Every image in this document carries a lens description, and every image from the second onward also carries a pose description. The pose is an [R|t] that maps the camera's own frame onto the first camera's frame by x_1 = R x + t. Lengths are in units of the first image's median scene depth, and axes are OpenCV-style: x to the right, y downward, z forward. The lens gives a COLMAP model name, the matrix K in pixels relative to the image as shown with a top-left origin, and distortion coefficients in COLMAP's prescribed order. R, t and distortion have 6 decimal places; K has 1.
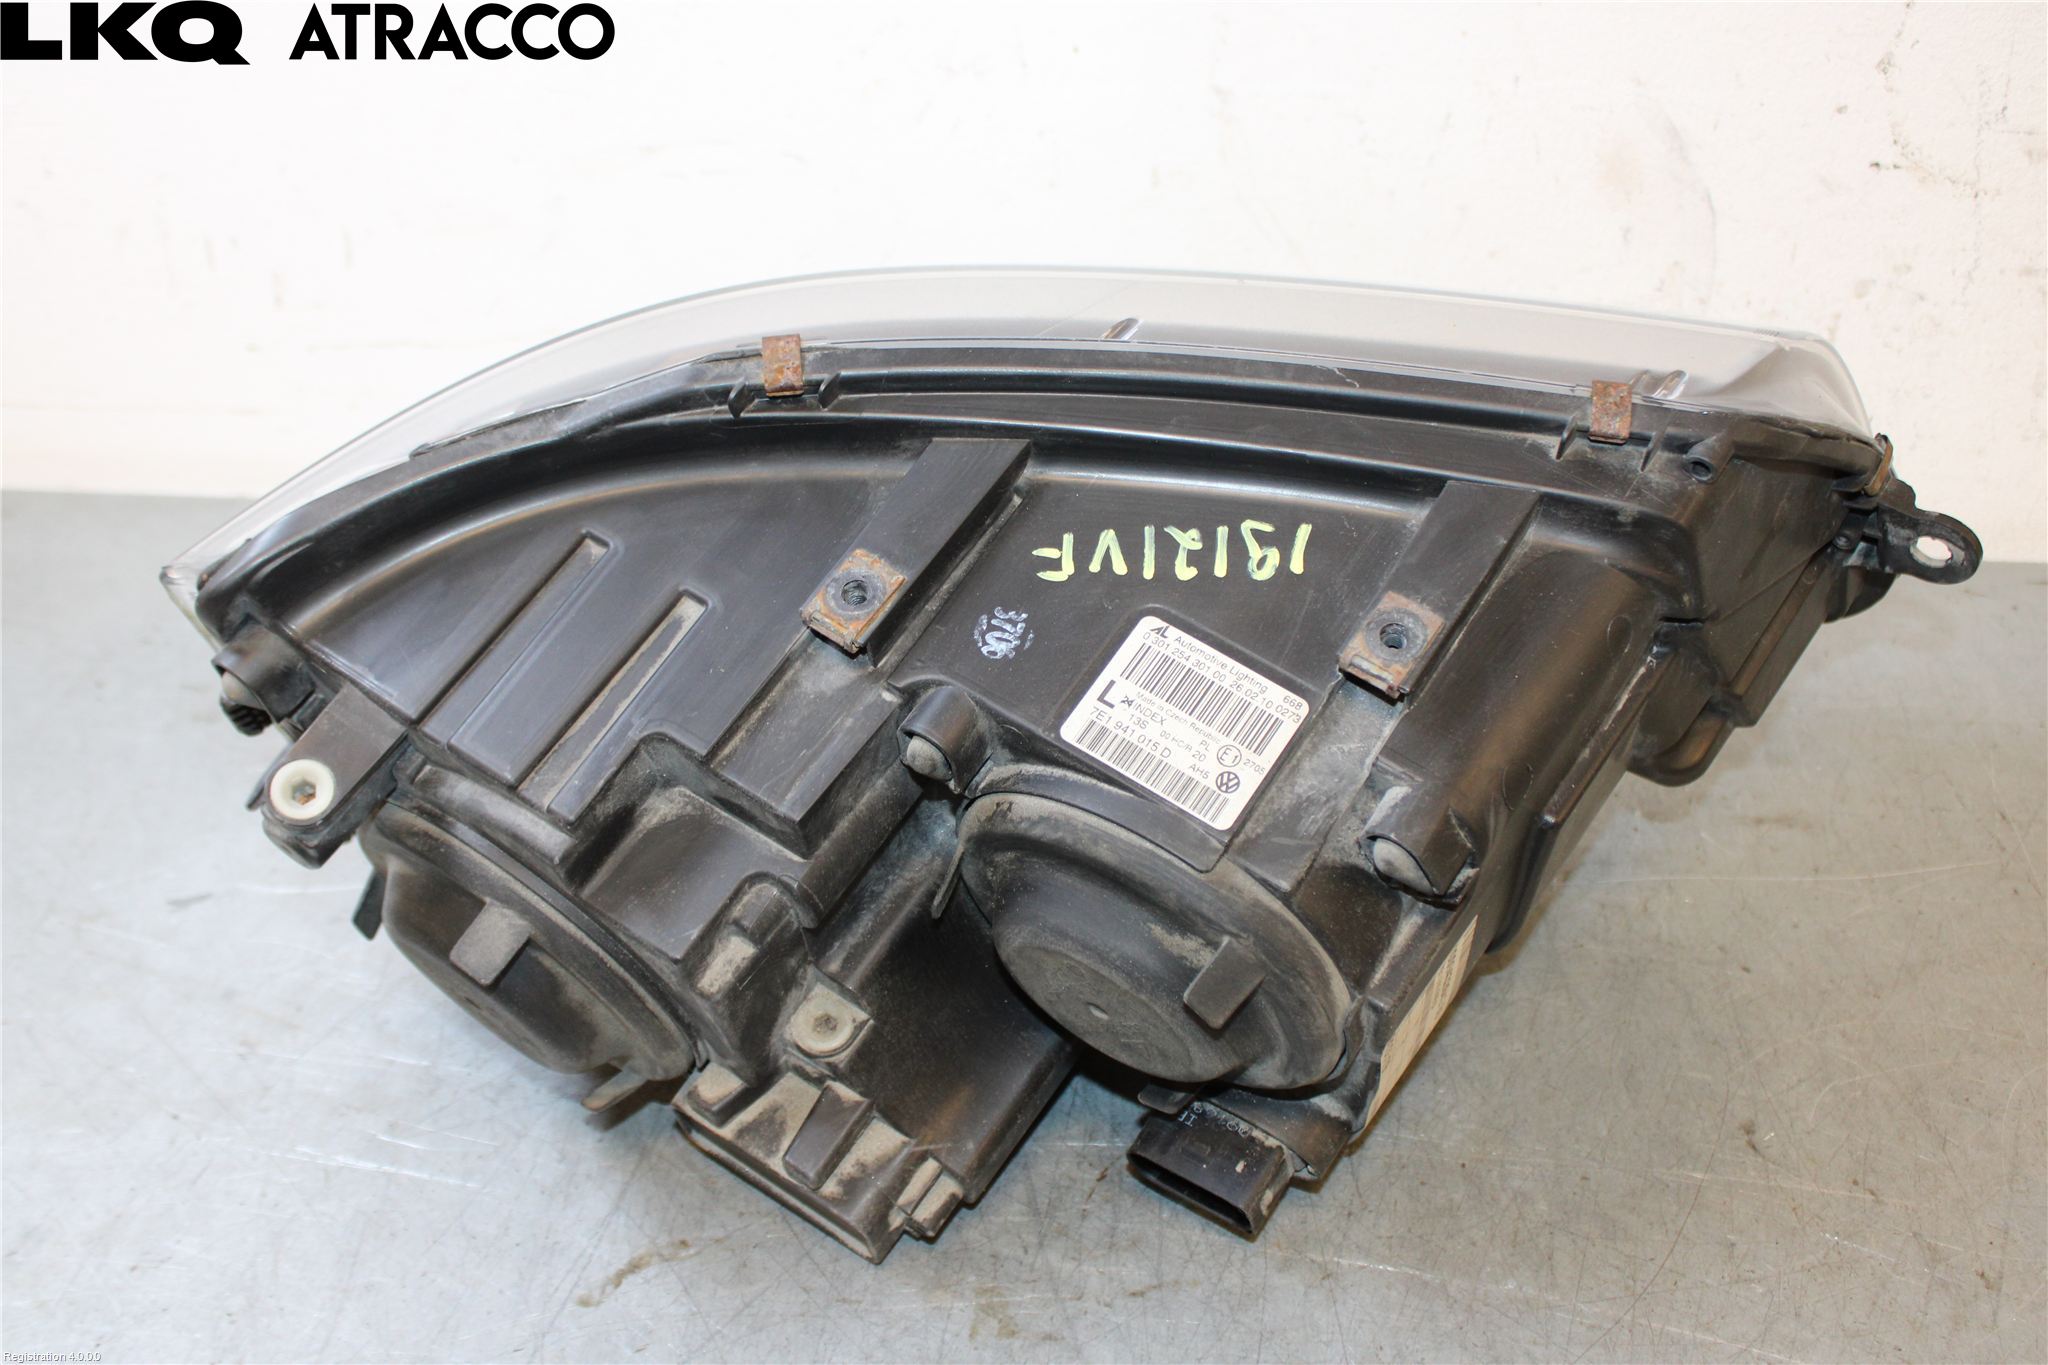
lens RADIAL K [[2294.1, 0, 1024.0], [0, 2294.1, 682.5], [0, 0, 1]] dist [-0.078794, 0.033342]
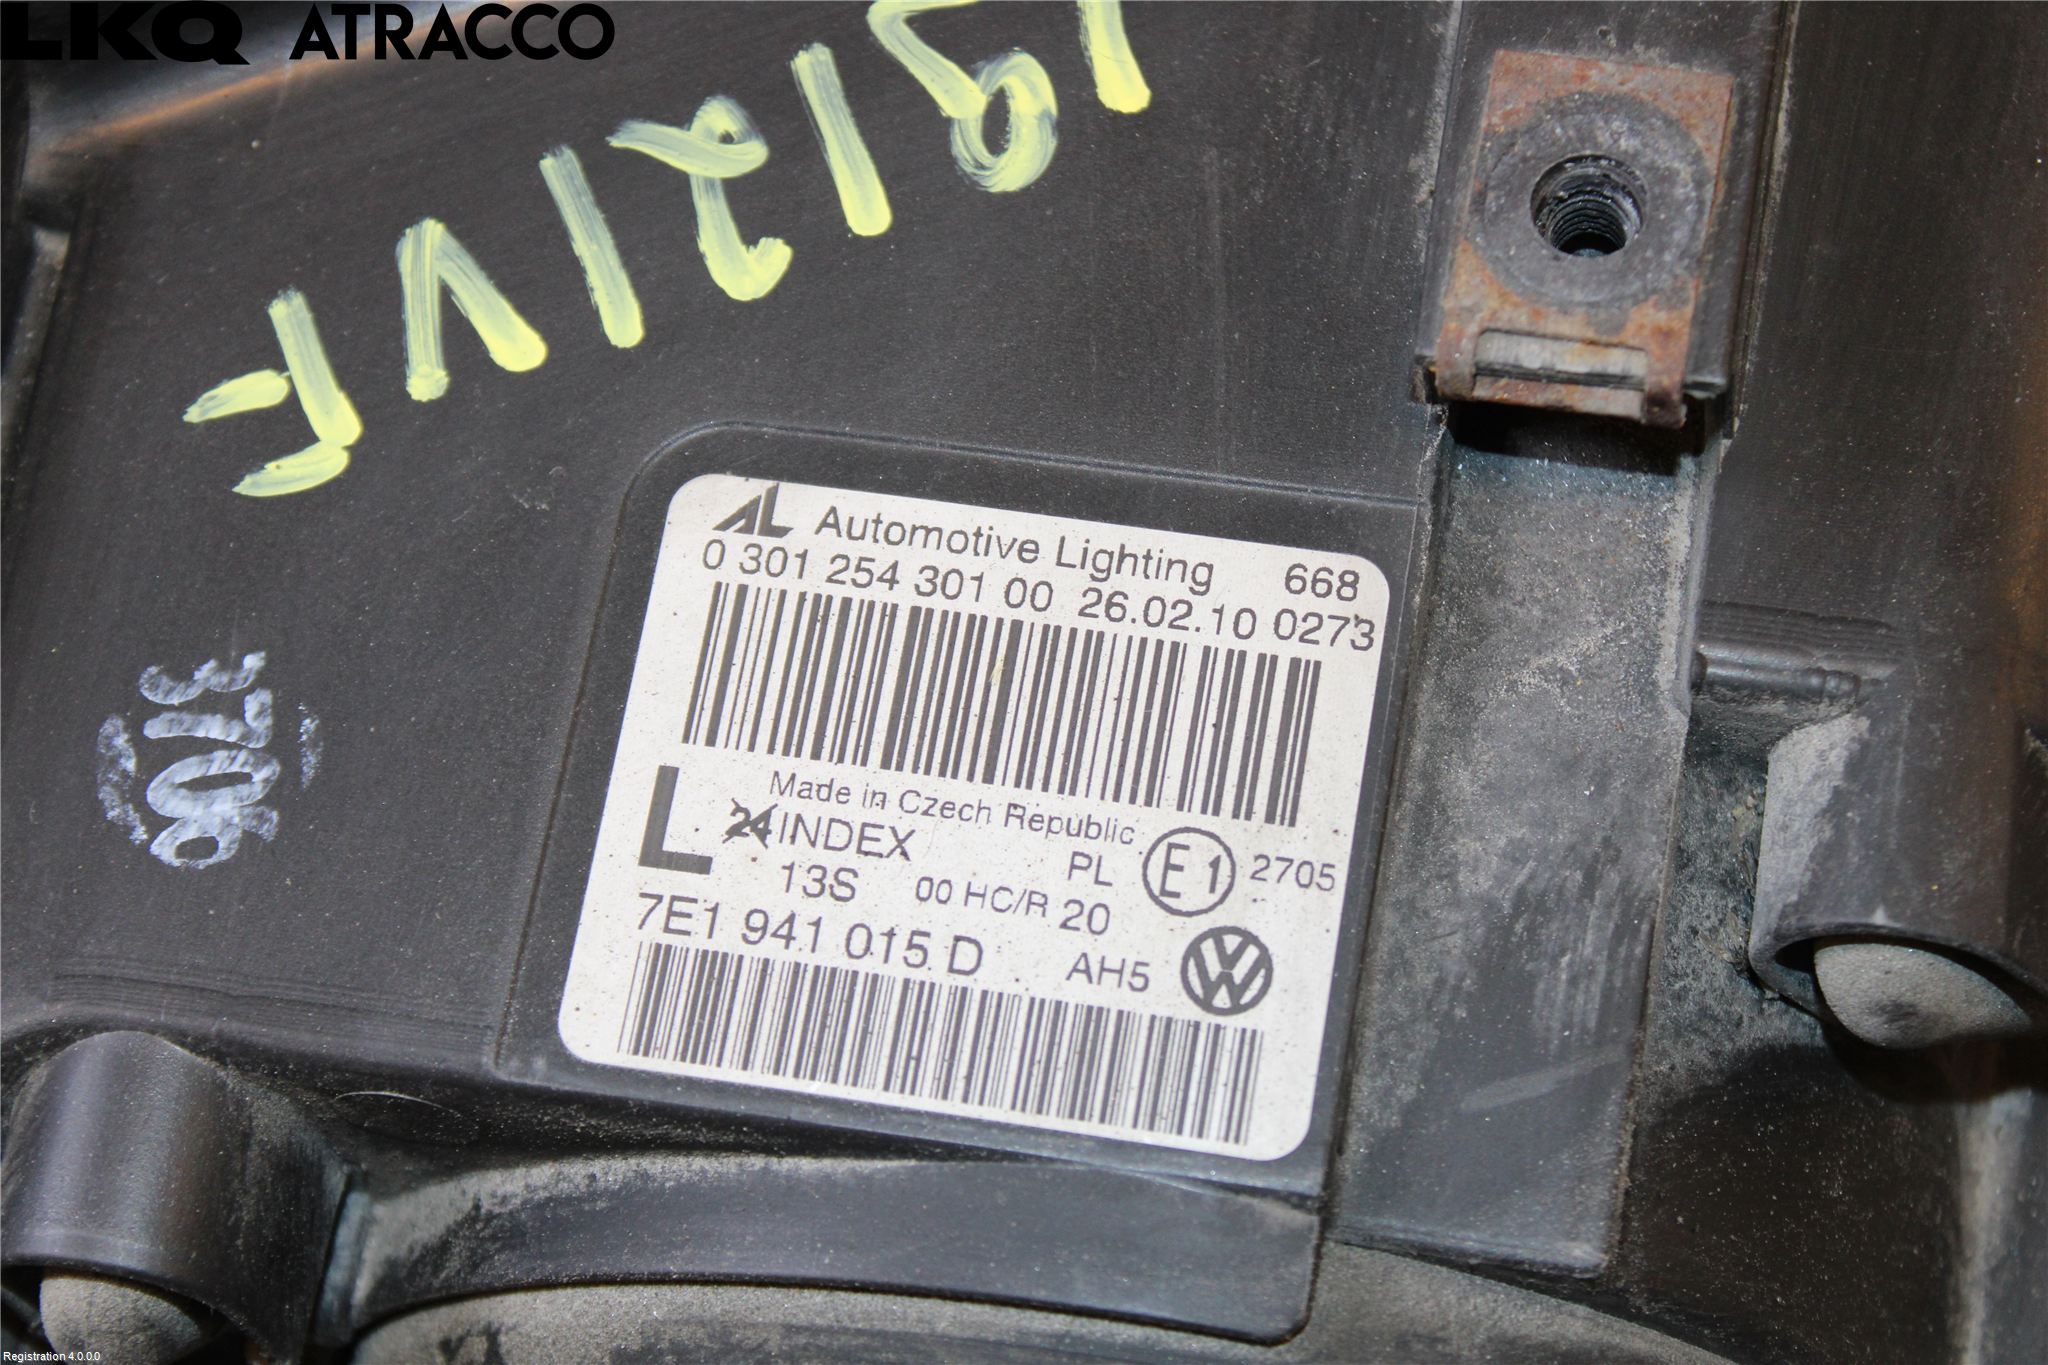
lens RADIAL K [[4896.0, 0, 1024.0], [0, 4896.0, 682.5], [0, 0, 1]] dist [0.083360, 0.207183]
pose [[0.912796, -0.395372, 0.102393, 0.022384], [0.382917, 0.915673, 0.122137, -0.062426], [-0.142048, -0.072278, 0.987217, 0.435754]]
